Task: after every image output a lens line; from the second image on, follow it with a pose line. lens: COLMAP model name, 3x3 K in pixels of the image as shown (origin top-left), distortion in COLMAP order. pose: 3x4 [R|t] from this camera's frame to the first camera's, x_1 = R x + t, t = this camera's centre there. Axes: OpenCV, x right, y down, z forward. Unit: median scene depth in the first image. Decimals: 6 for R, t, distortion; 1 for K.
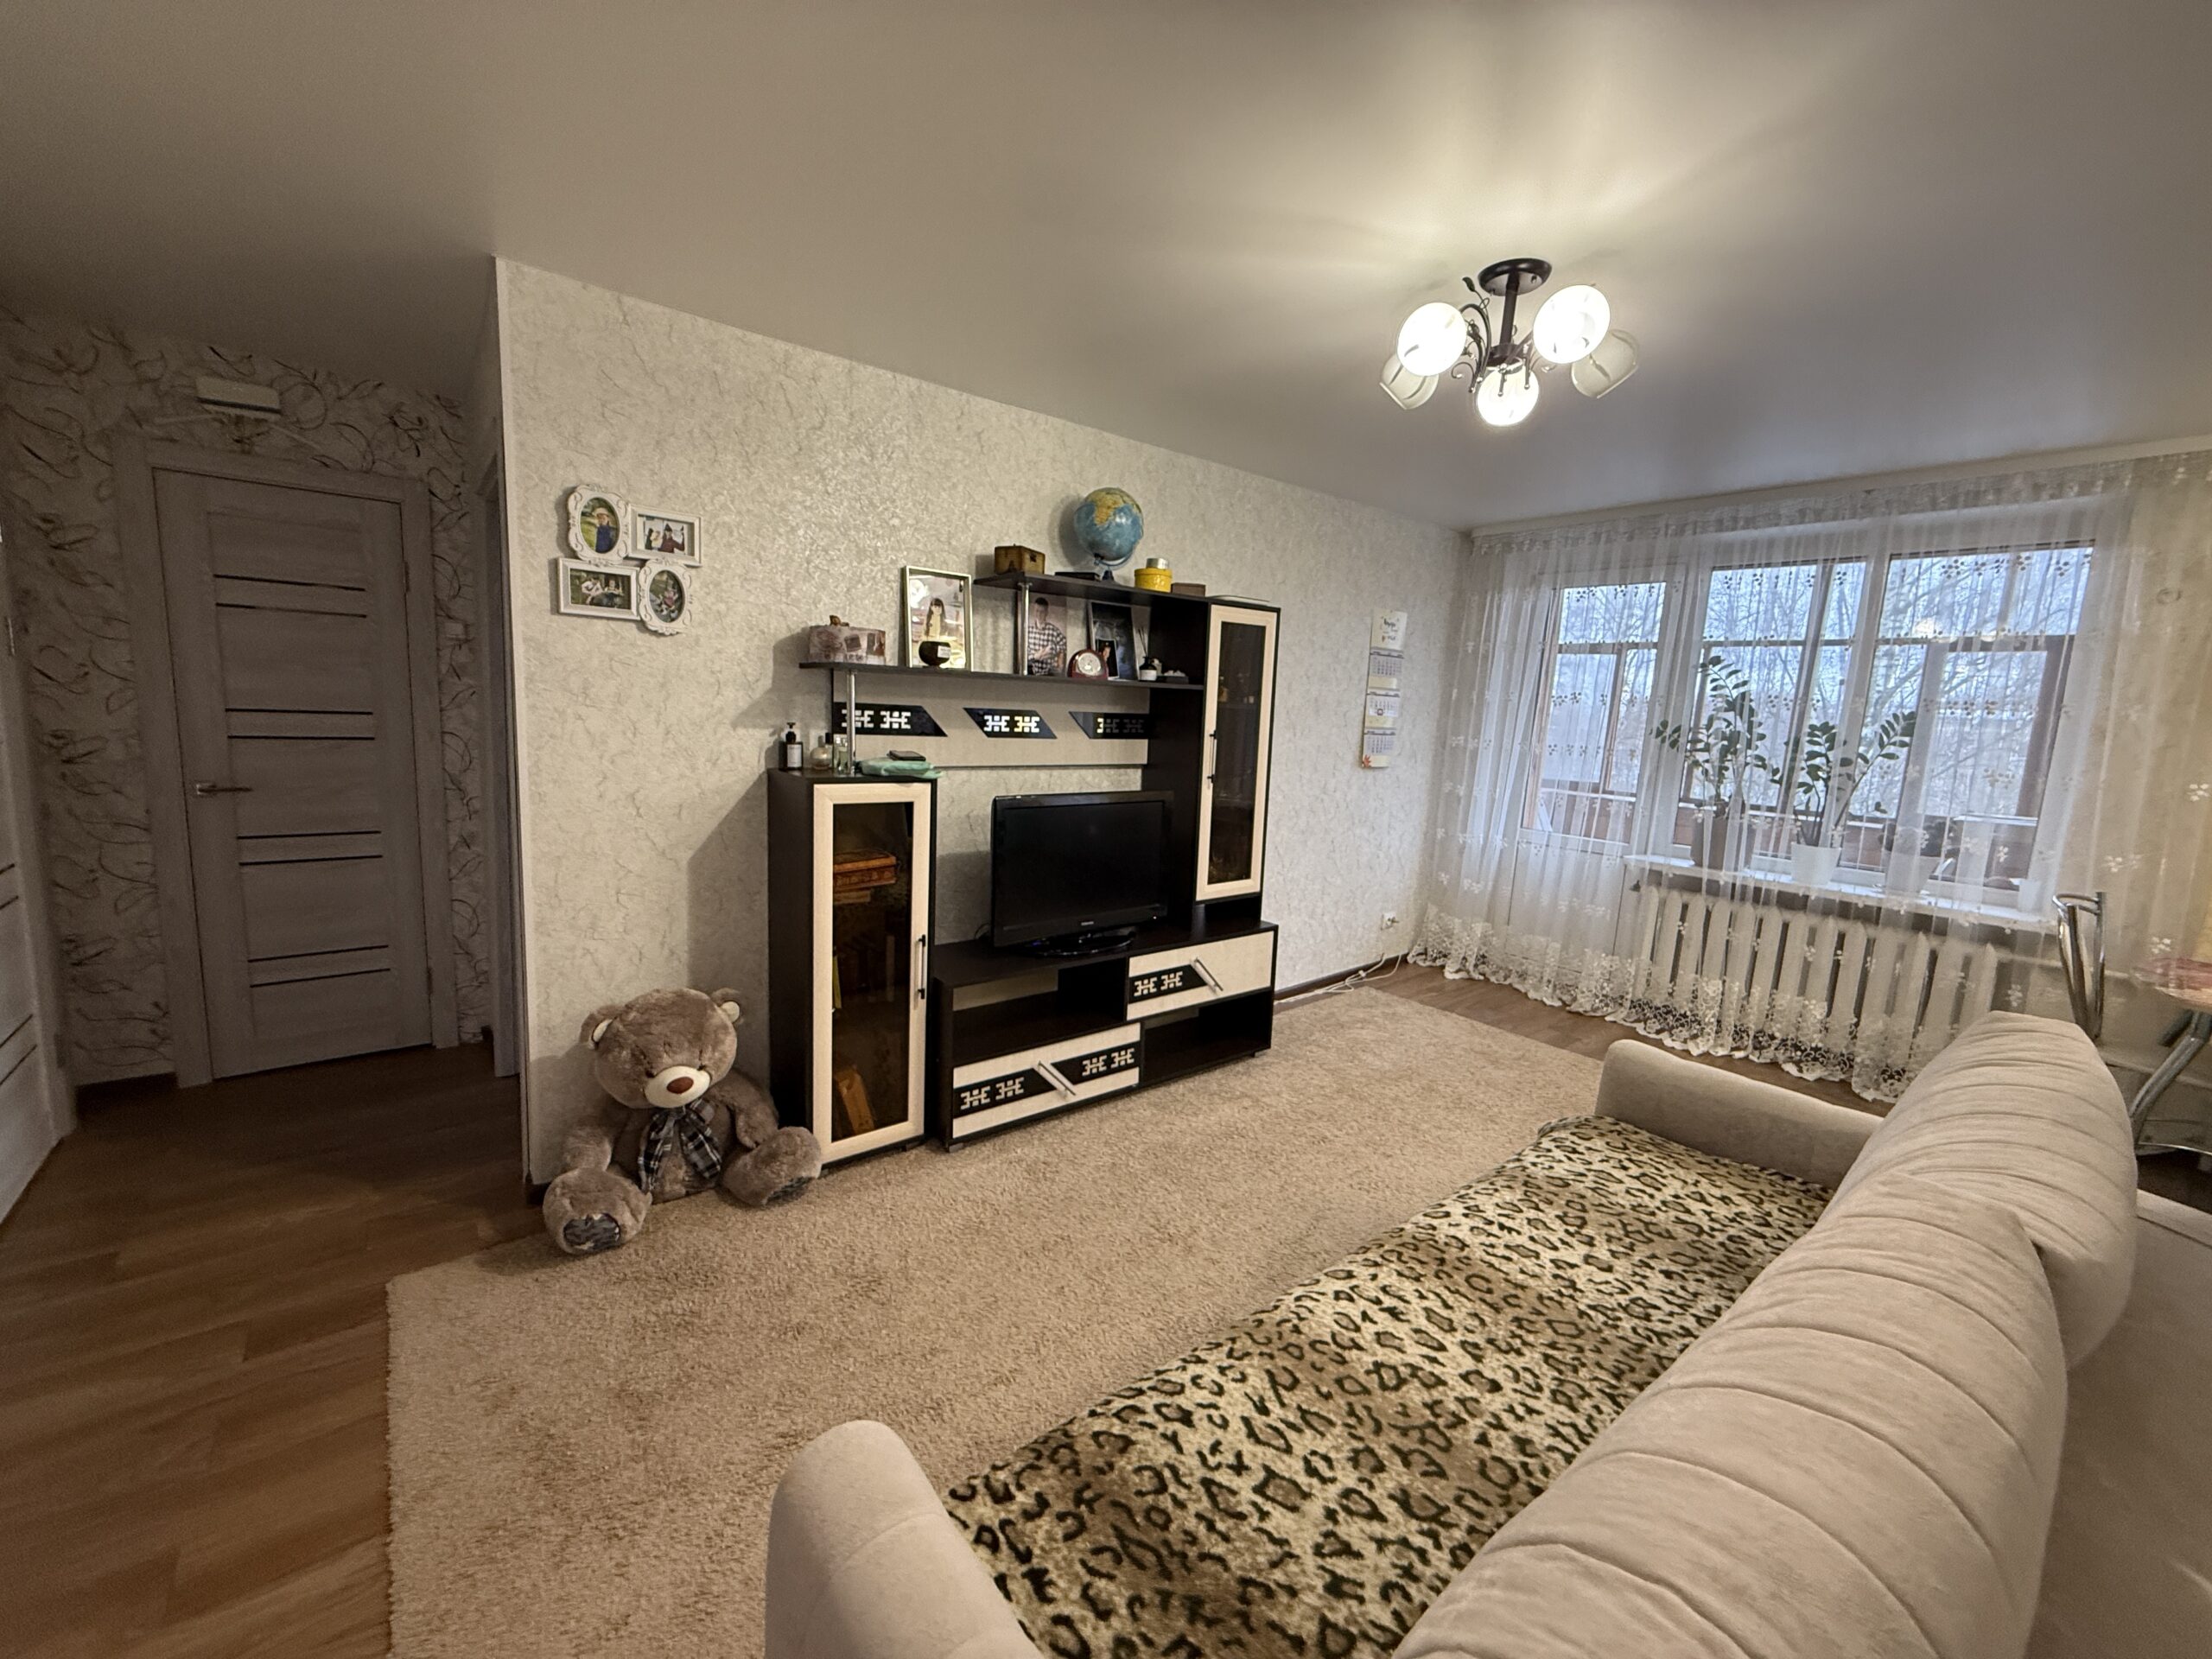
lens RADIAL K [[885.7, 0, 1099.7], [0, 885.7, 833.0], [0, 0, 1]] dist [-0.002993, 0.000620]
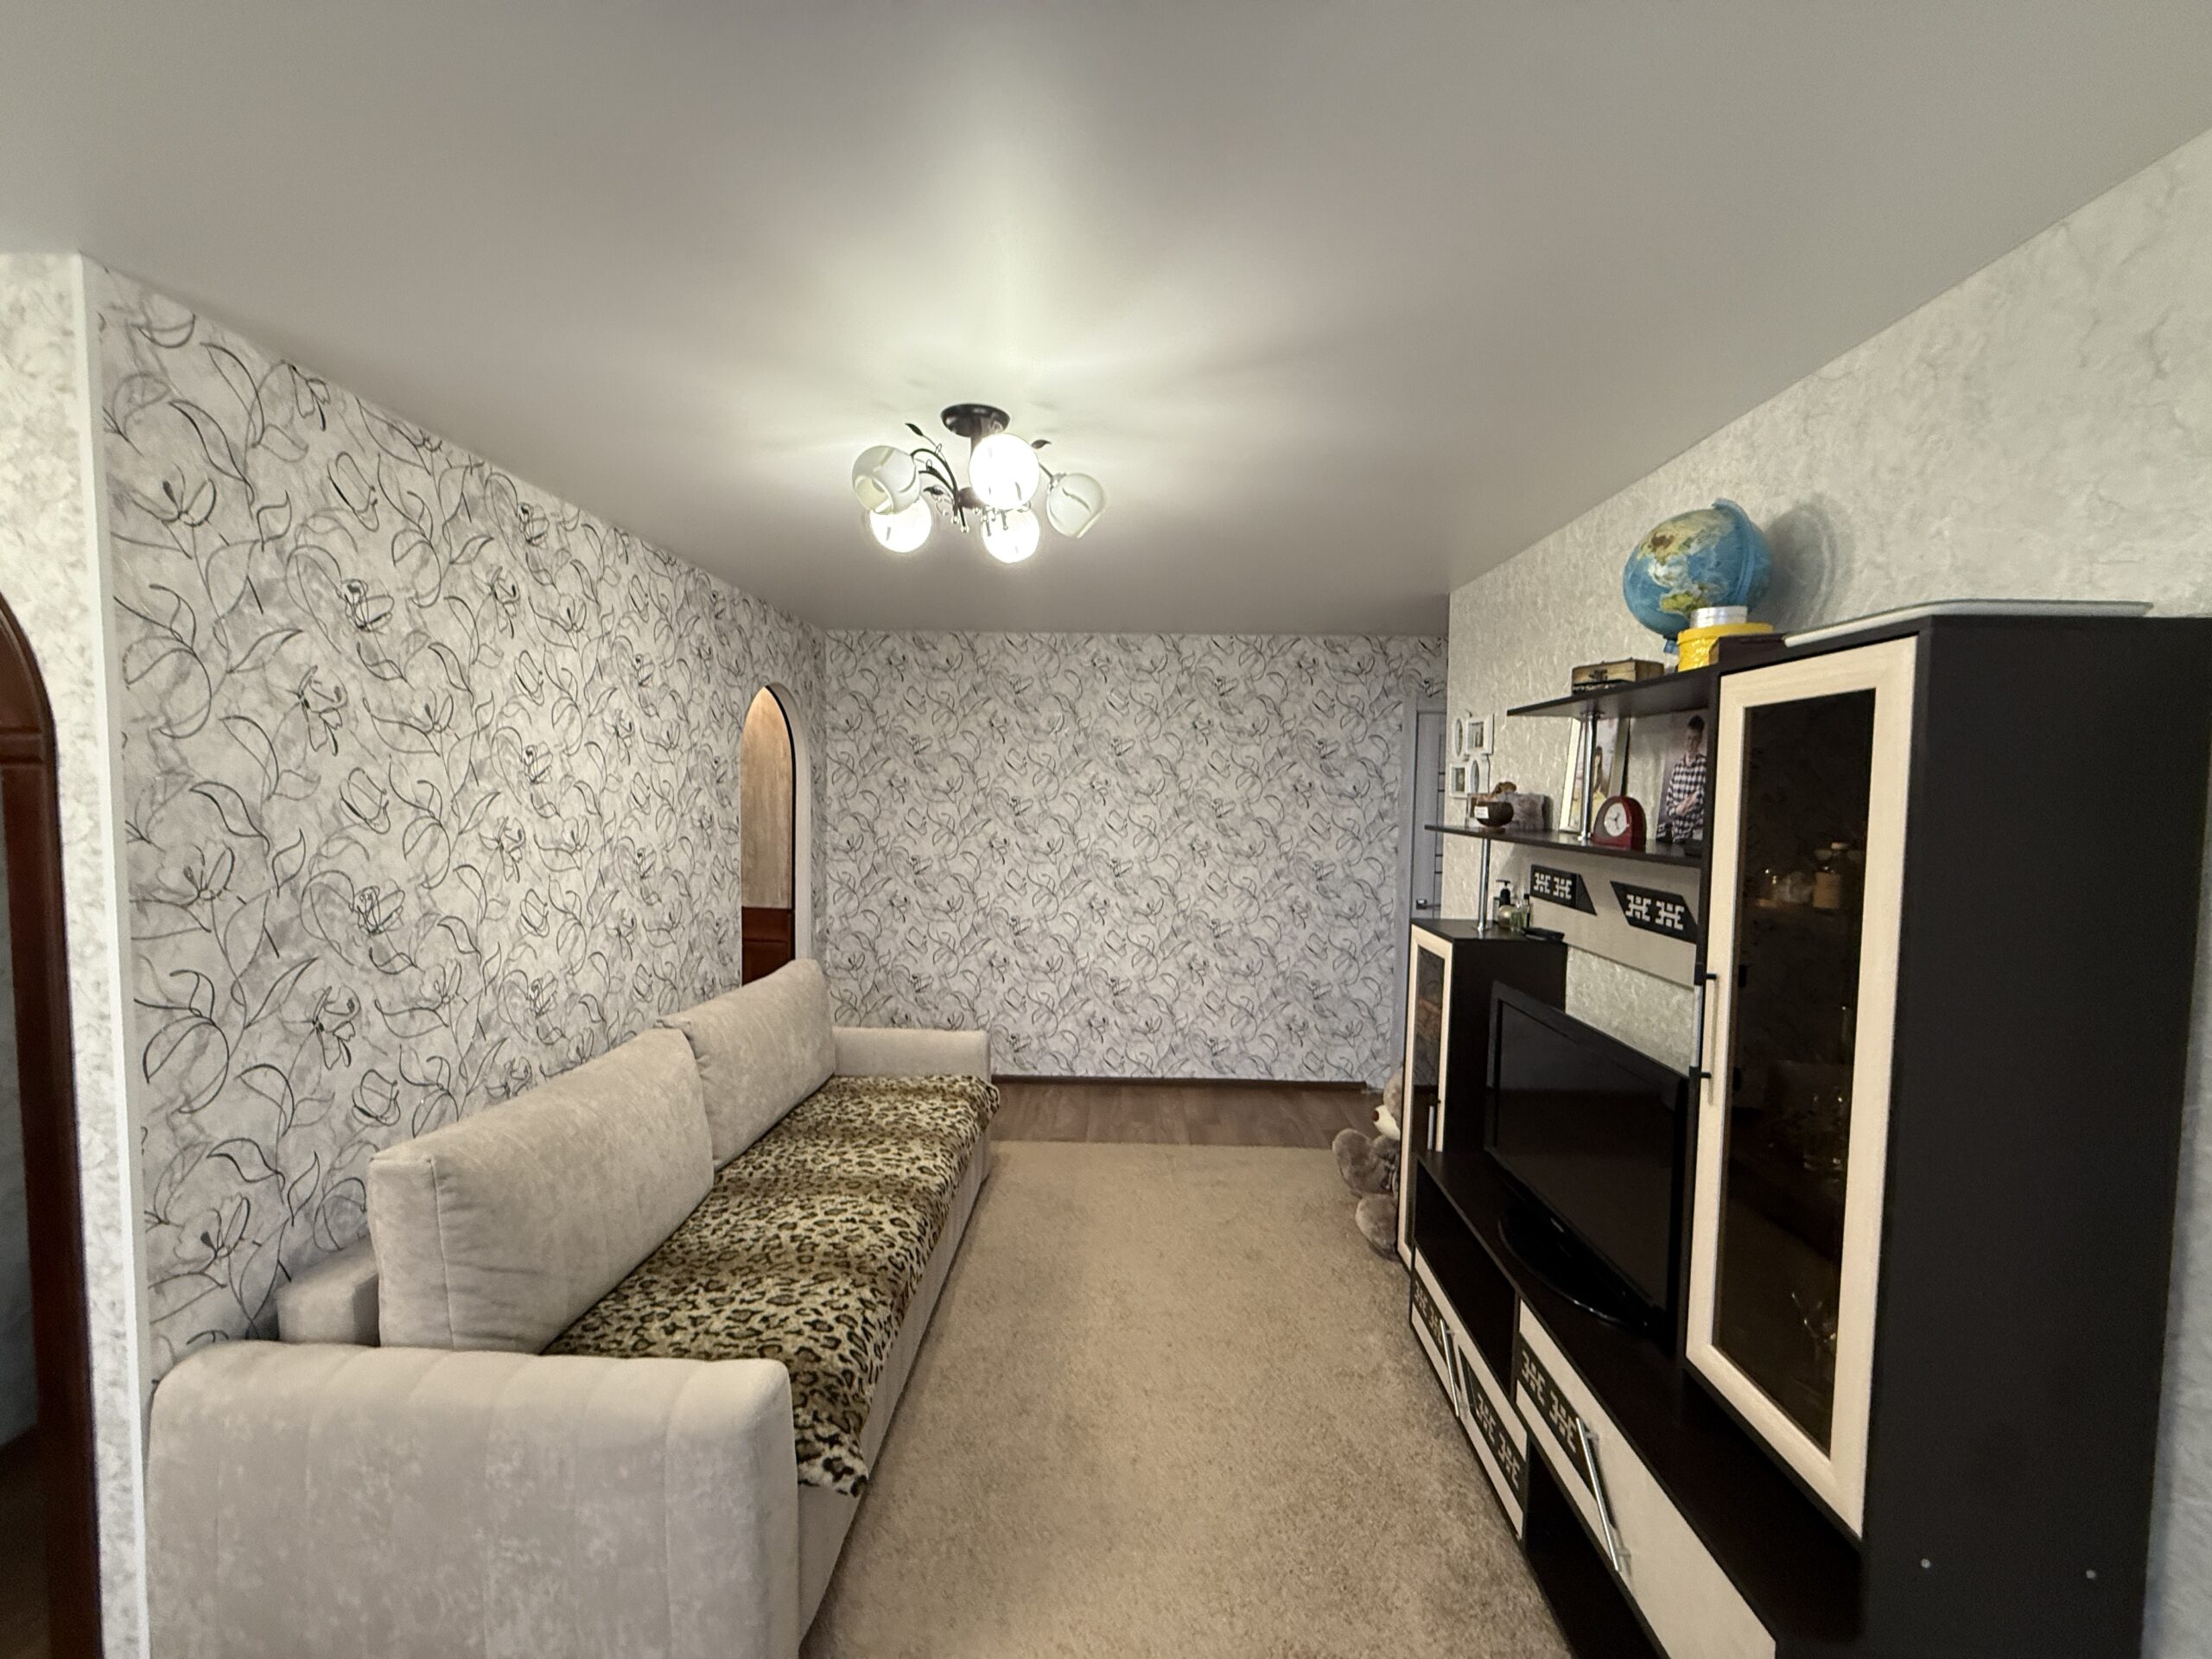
lens RADIAL K [[885.7, 0, 1105.0], [0, 885.7, 831.3], [0, 0, 1]] dist [-0.002993, 0.000620]
pose [[-0.648839, -0.015351, -0.760771, 0.878460], [-0.152934, 0.982026, 0.110618, -0.250617], [0.745398, 0.188121, -0.639525, 1.439415]]
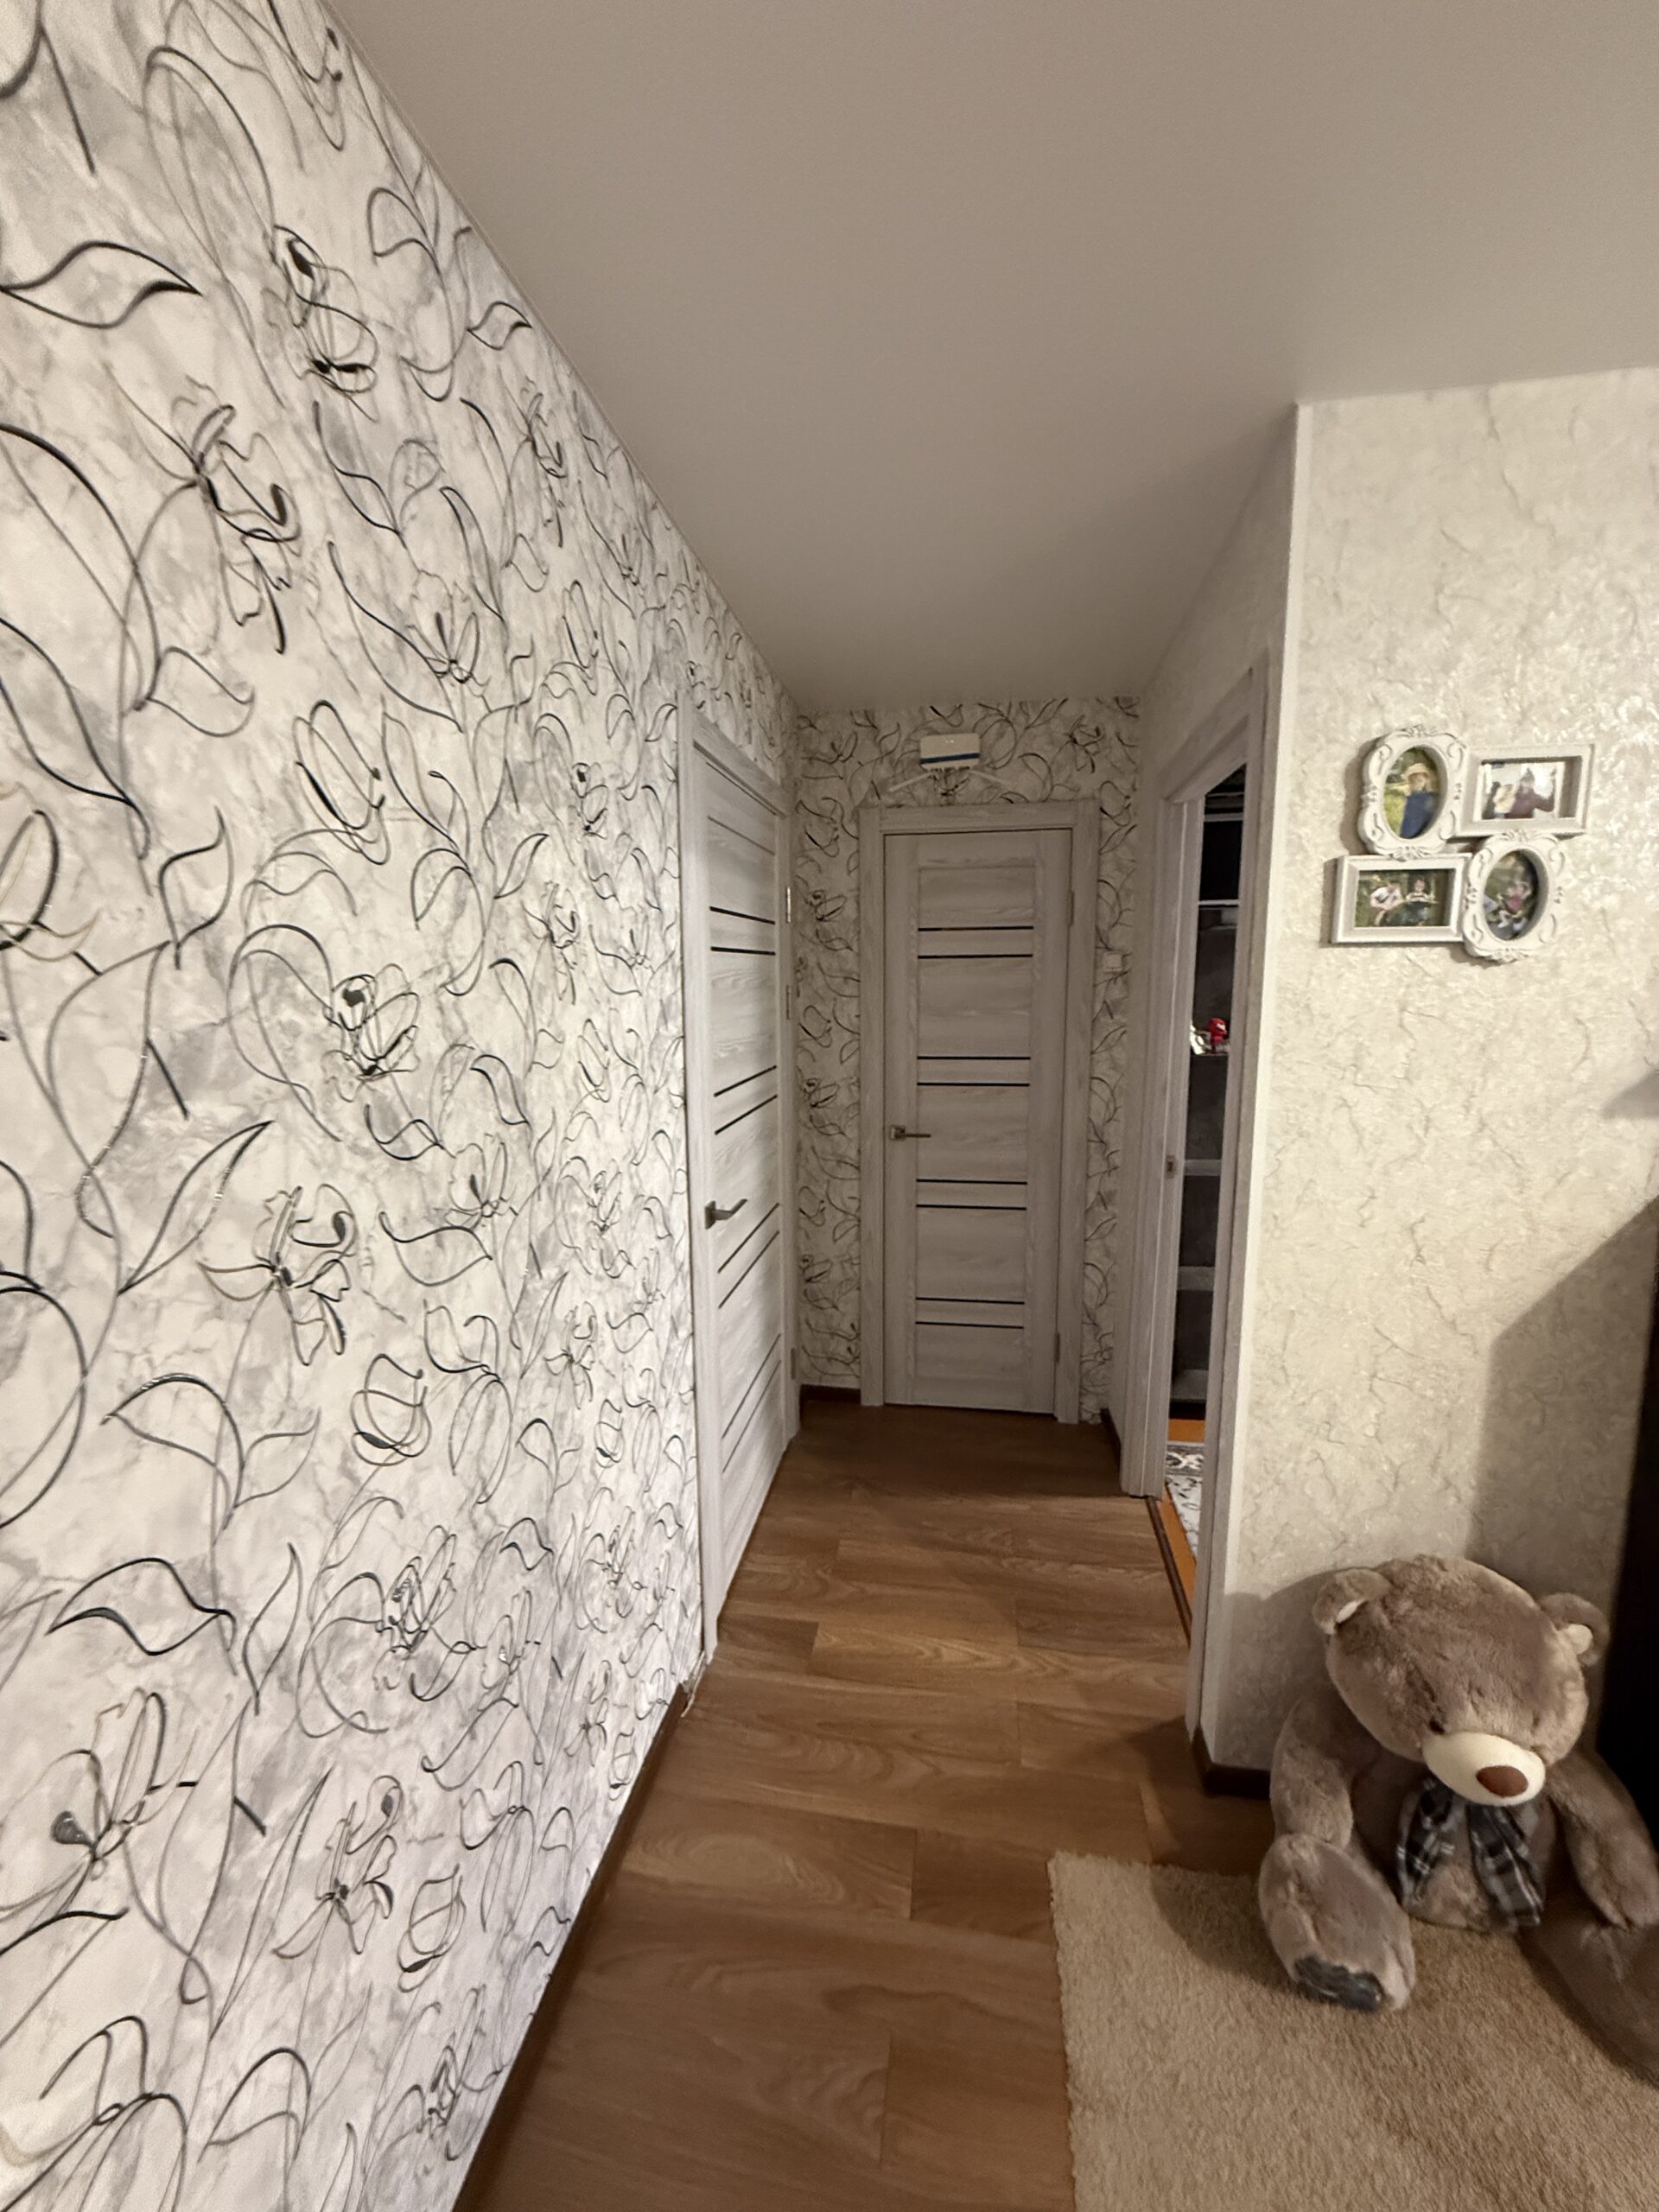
lens RADIAL K [[885.7, 0, 817.9], [0, 885.7, 1117.4], [0, 0, 1]] dist [-0.002993, 0.000620]
pose [[0.655770, 0.061514, -0.752451, -0.341701], [-0.066129, 0.997524, 0.023917, -0.106040], [0.752059, 0.034075, 0.658214, 0.282059]]
